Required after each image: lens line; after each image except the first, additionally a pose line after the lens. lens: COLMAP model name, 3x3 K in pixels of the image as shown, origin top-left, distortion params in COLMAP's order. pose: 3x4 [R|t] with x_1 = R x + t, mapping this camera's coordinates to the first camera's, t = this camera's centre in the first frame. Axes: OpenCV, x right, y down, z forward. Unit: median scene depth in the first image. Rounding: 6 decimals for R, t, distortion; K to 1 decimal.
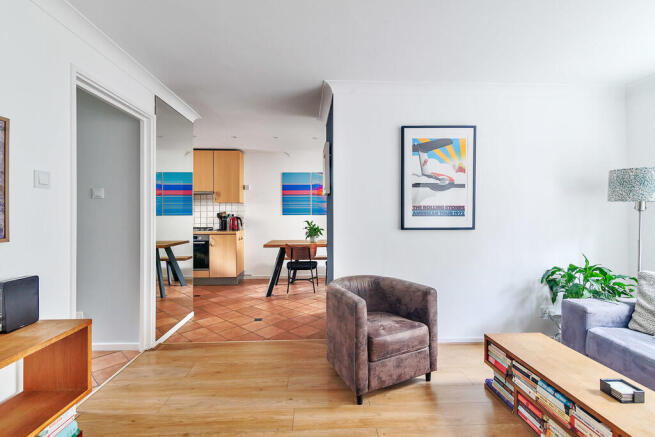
lens RADIAL K [[298.8, 0, 327.3], [0, 298.8, 218.2], [0, 0, 1]] dist [-0.001015, -0.000608]
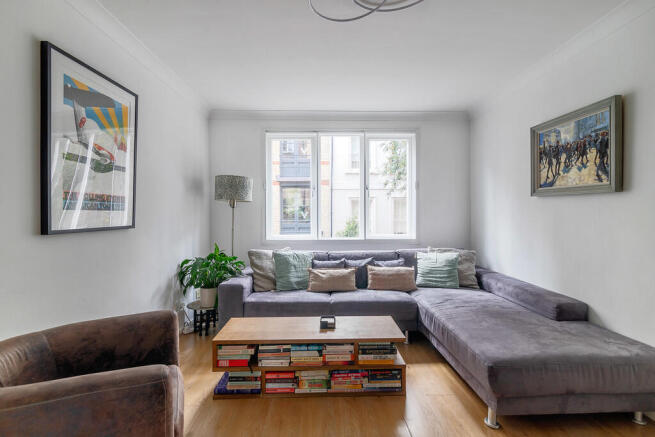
lens RADIAL K [[298.8, 0, 328.1], [0, 298.8, 214.2], [0, 0, 1]] dist [-0.001015, -0.000608]
pose [[0.012570, -0.006512, 0.999900, -0.364541], [0.011995, 0.999908, 0.006362, 0.005560], [-0.999849, 0.011914, 0.012647, 0.636426]]
